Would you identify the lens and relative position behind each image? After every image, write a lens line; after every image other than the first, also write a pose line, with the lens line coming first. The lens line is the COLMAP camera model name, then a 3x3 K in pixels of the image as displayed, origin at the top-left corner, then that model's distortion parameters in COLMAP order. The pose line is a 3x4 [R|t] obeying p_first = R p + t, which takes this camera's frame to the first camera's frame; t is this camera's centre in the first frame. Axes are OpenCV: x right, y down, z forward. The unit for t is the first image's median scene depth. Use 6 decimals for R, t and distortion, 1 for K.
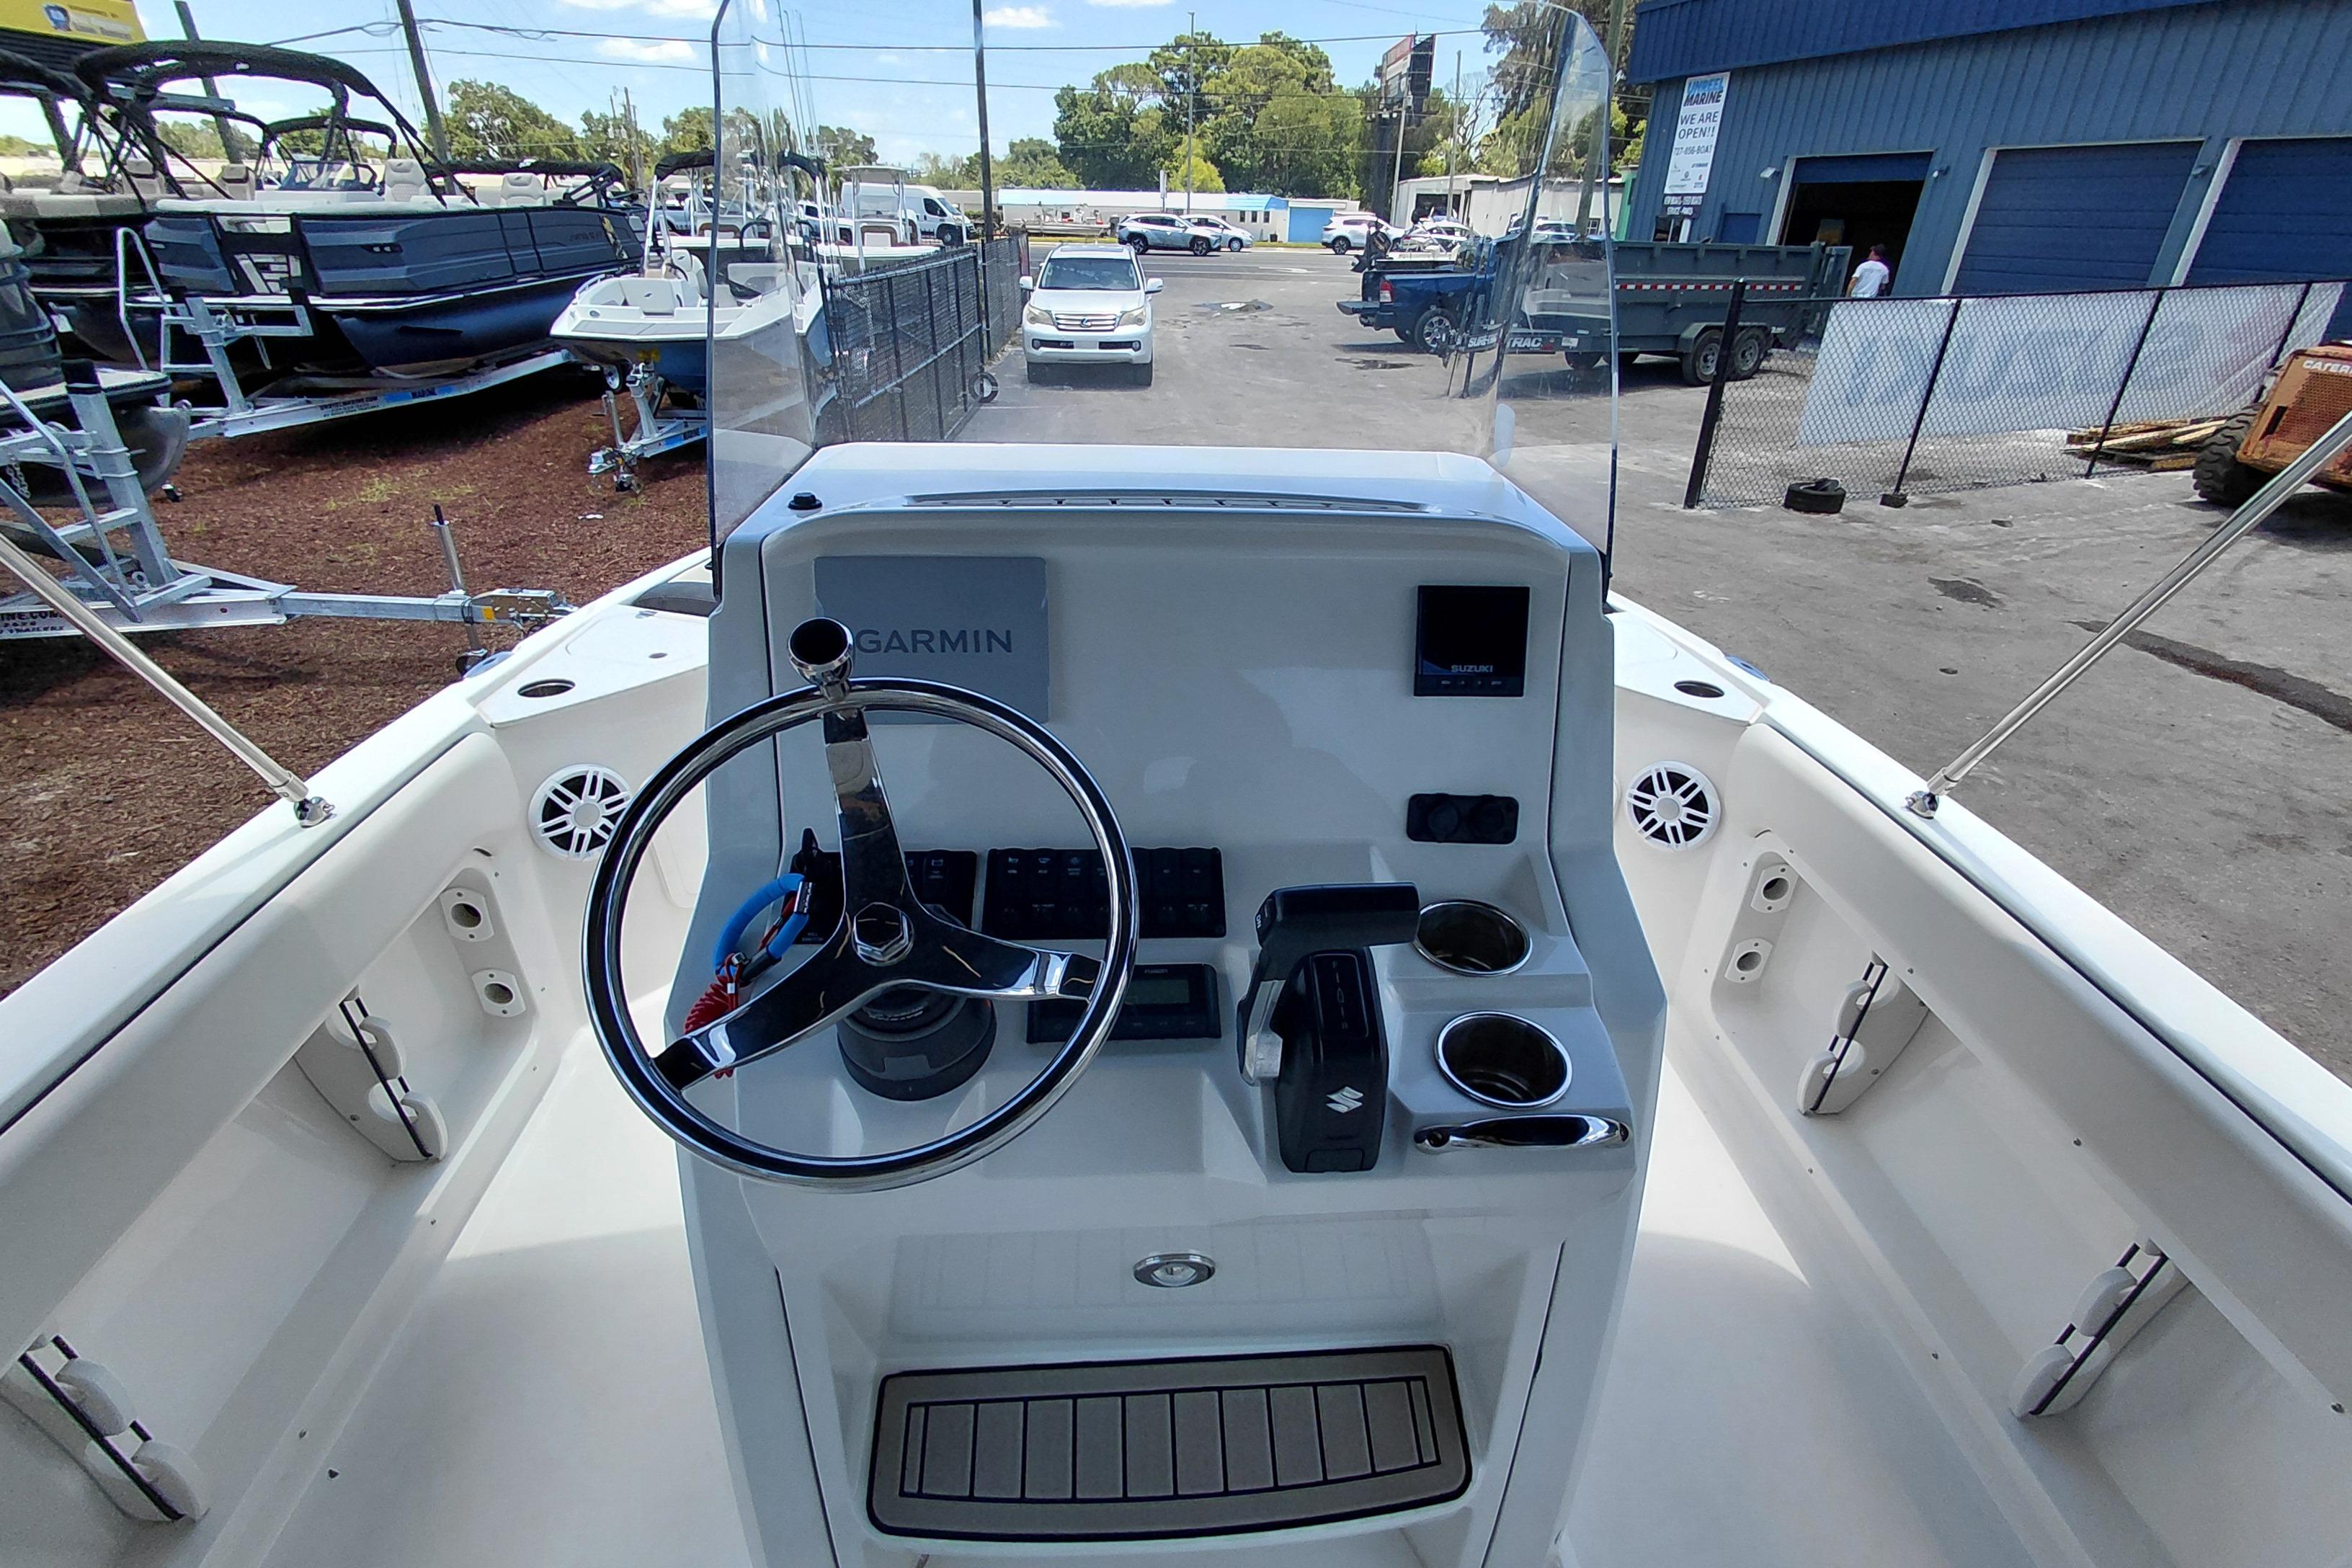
lens RADIAL K [[1096.4, 0, 1192.9], [0, 1096.4, 815.5], [0, 0, 1]] dist [-0.009711, 0.003510]
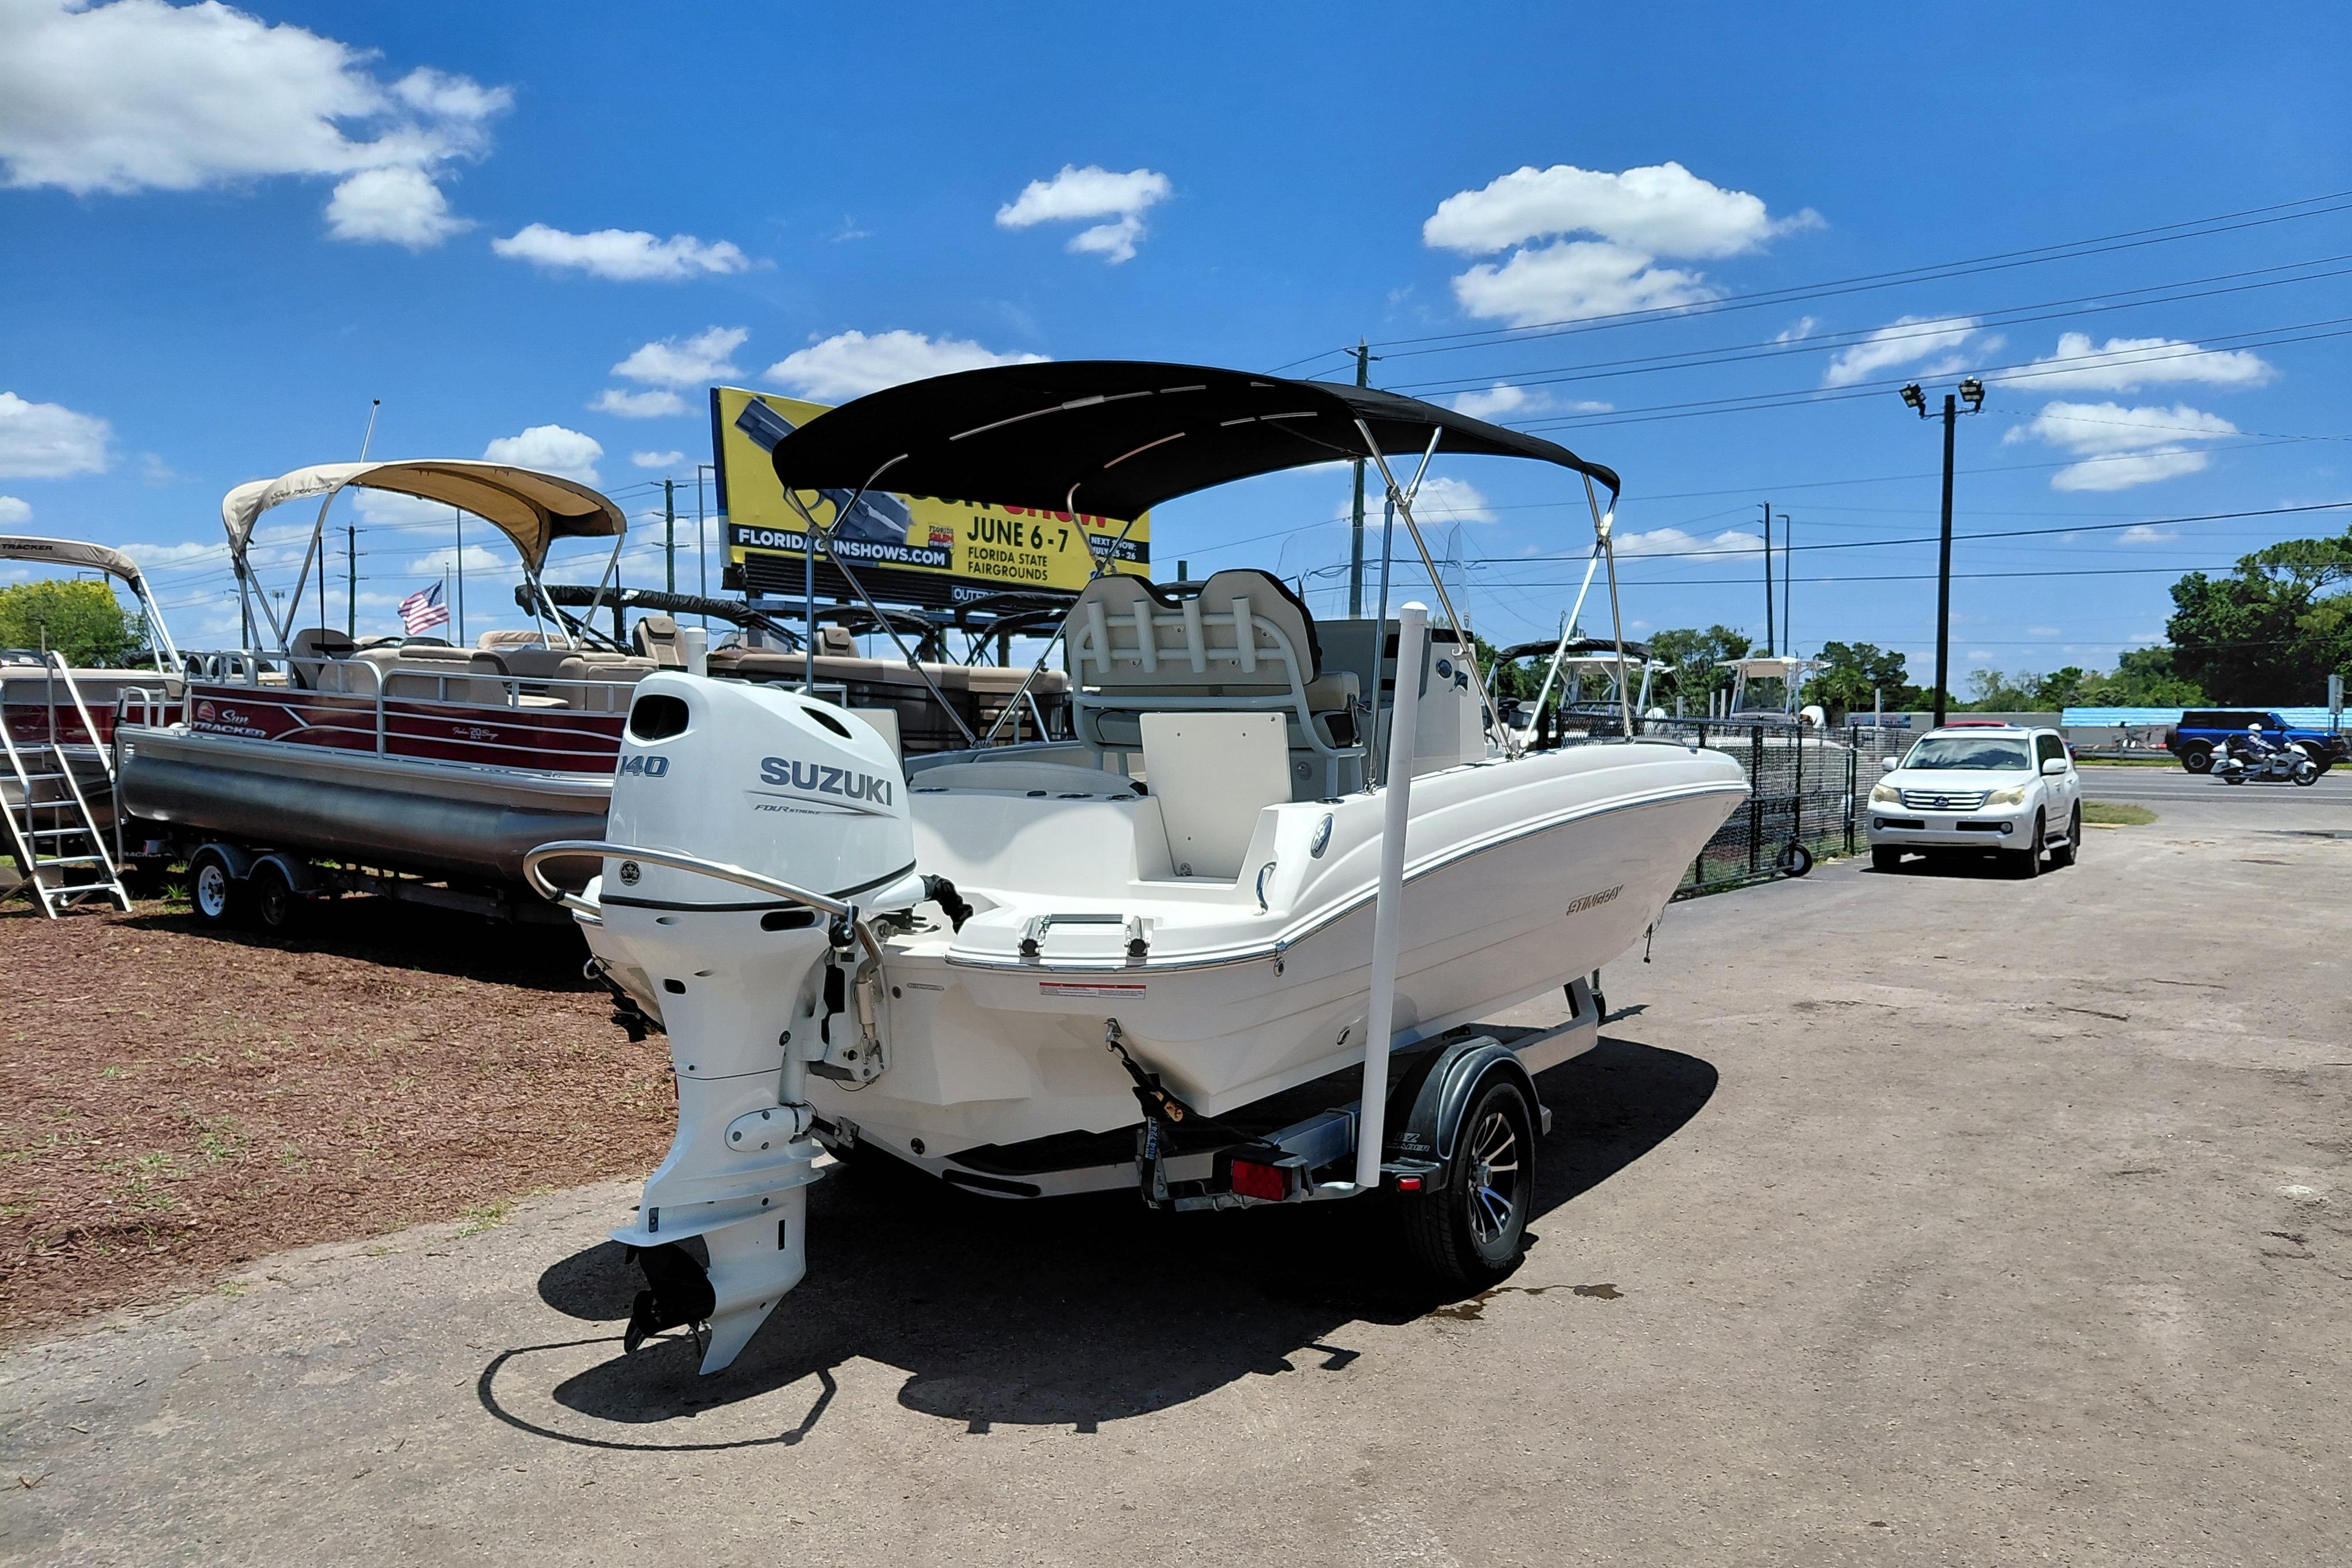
lens RADIAL K [[1751.8, 0, 1221.1], [0, 1751.8, 811.0], [0, 0, 1]] dist [0.067305, -0.128482]
pose [[0.812003, 0.009087, -0.583582, 0.272022], [-0.273404, 0.889312, -0.366571, 0.230097], [0.515656, 0.457210, 0.724609, -0.298181]]
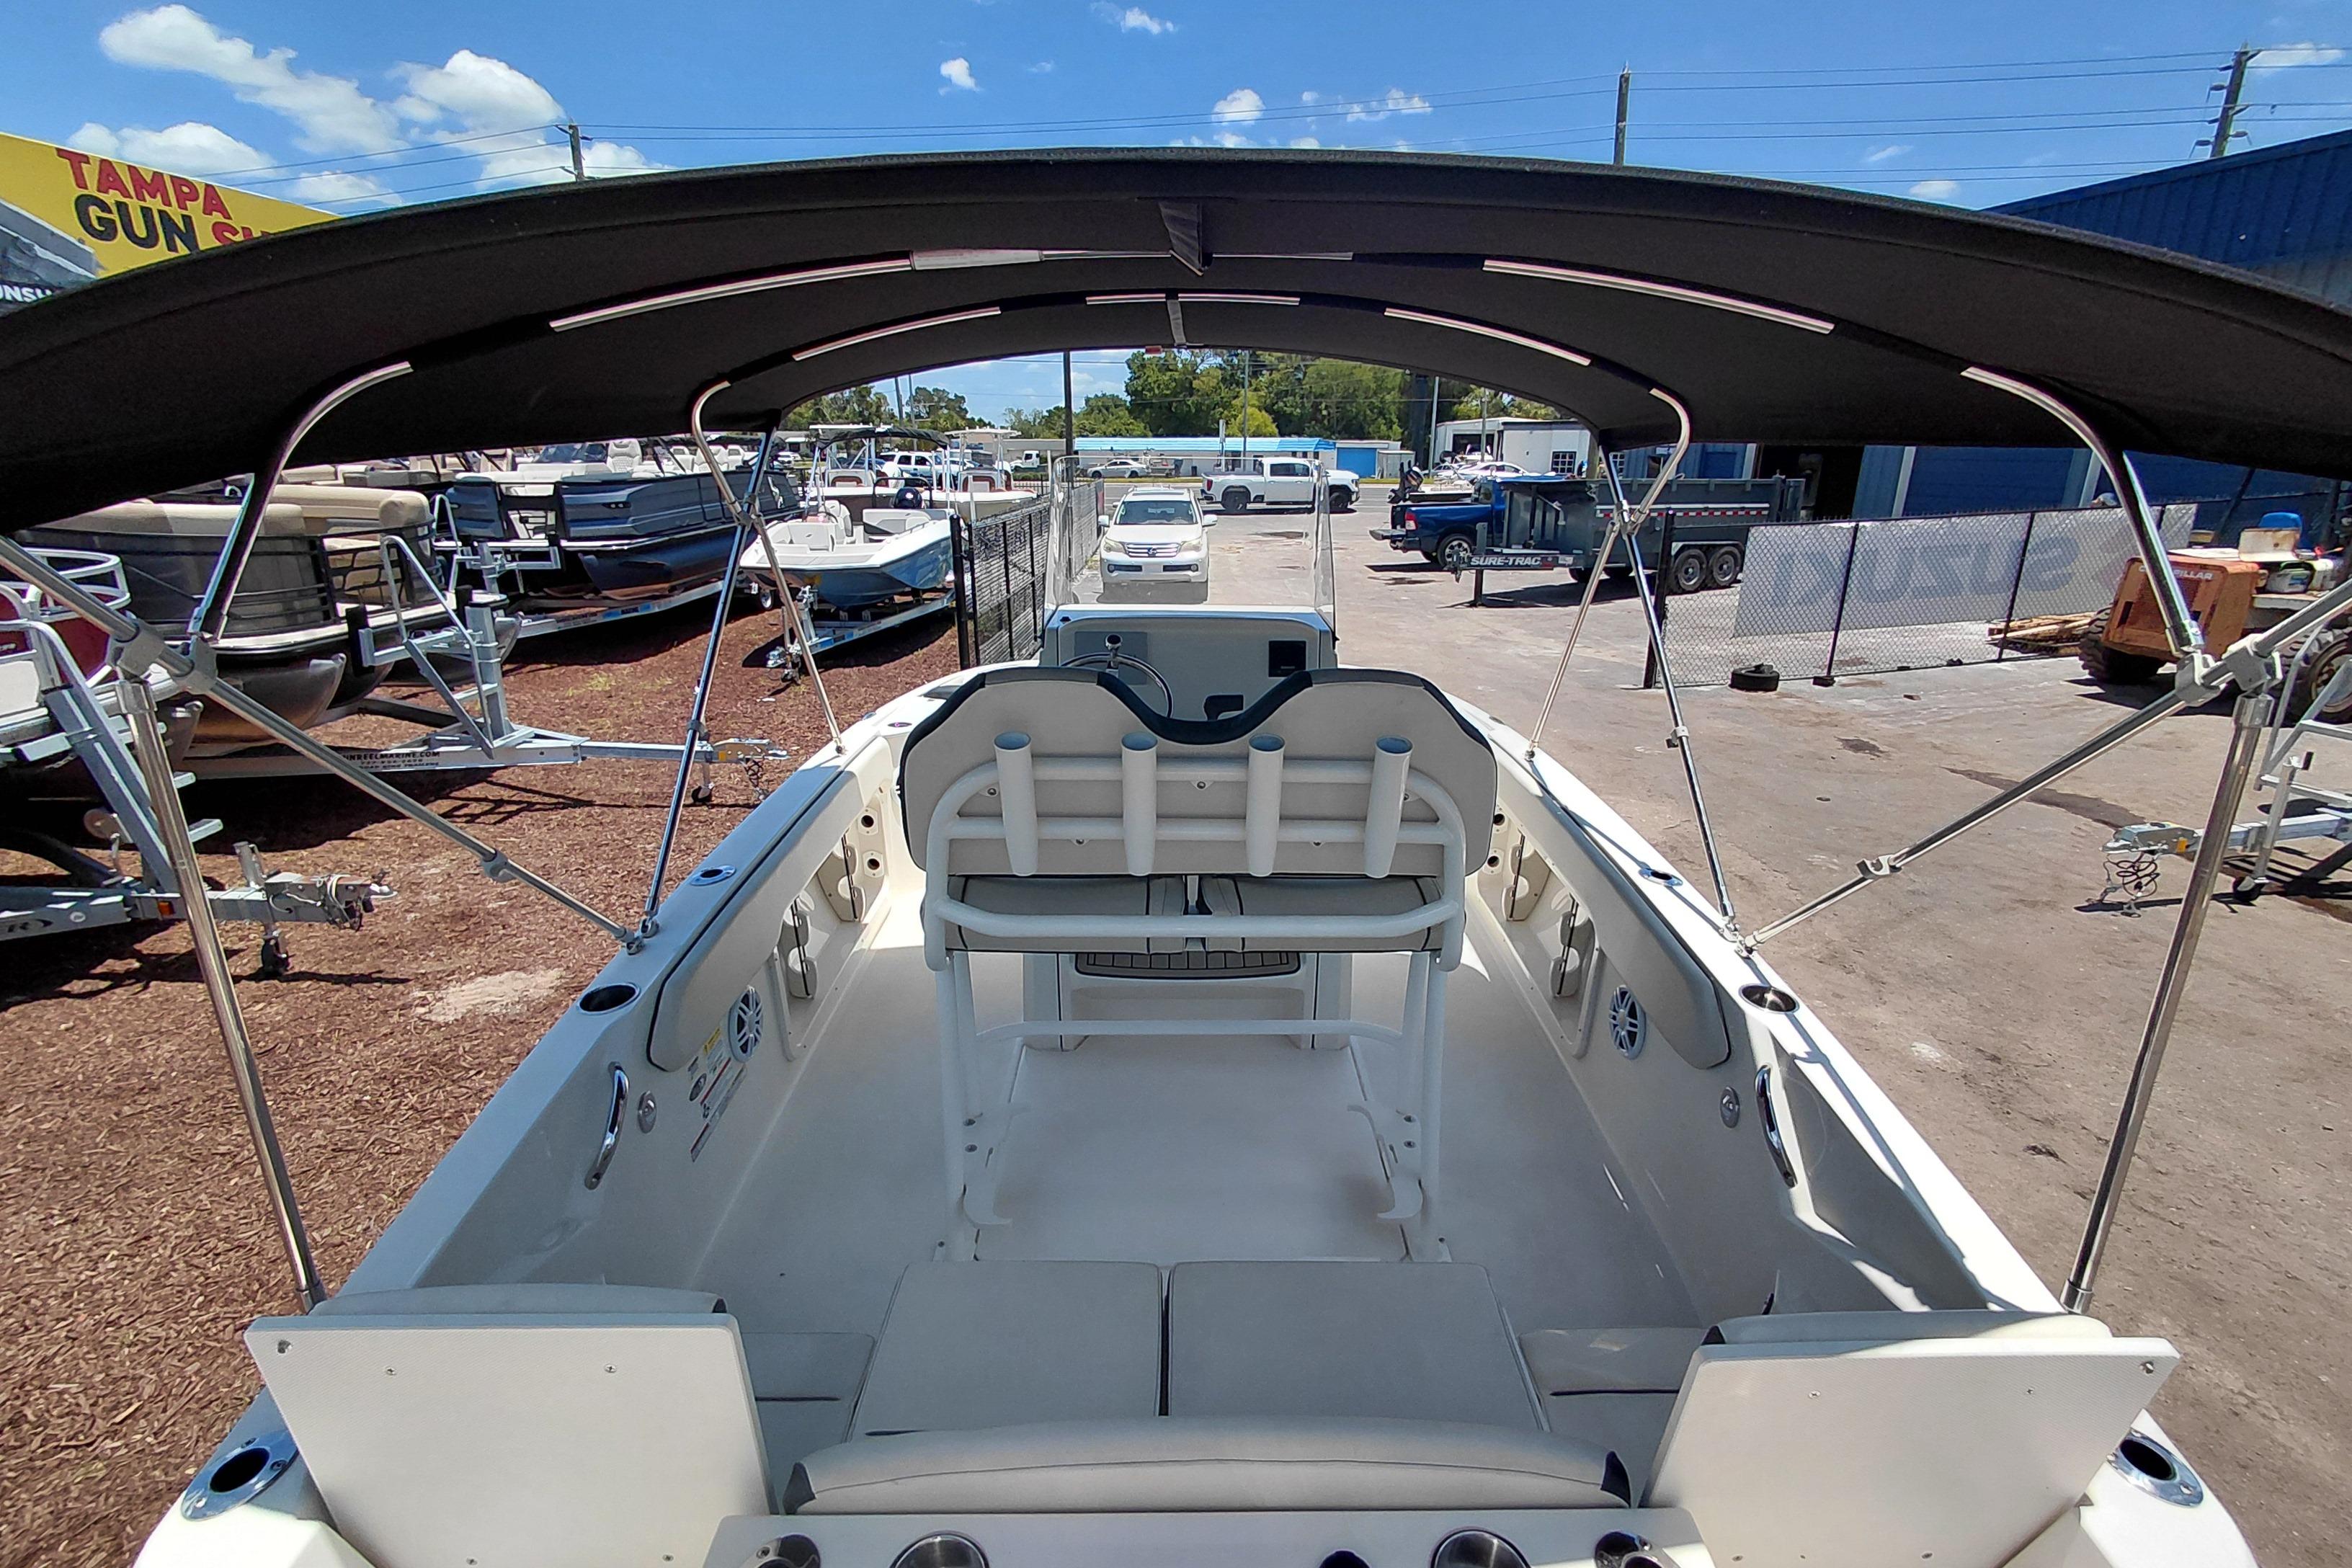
lens RADIAL K [[1096.4, 0, 1191.9], [0, 1096.4, 809.3], [0, 0, 1]] dist [-0.009711, 0.003510]
pose [[0.998530, -0.001739, -0.054168, 0.011338], [-0.008443, 0.982291, -0.187169, 0.058670], [0.053534, 0.187351, 0.980833, -0.136495]]
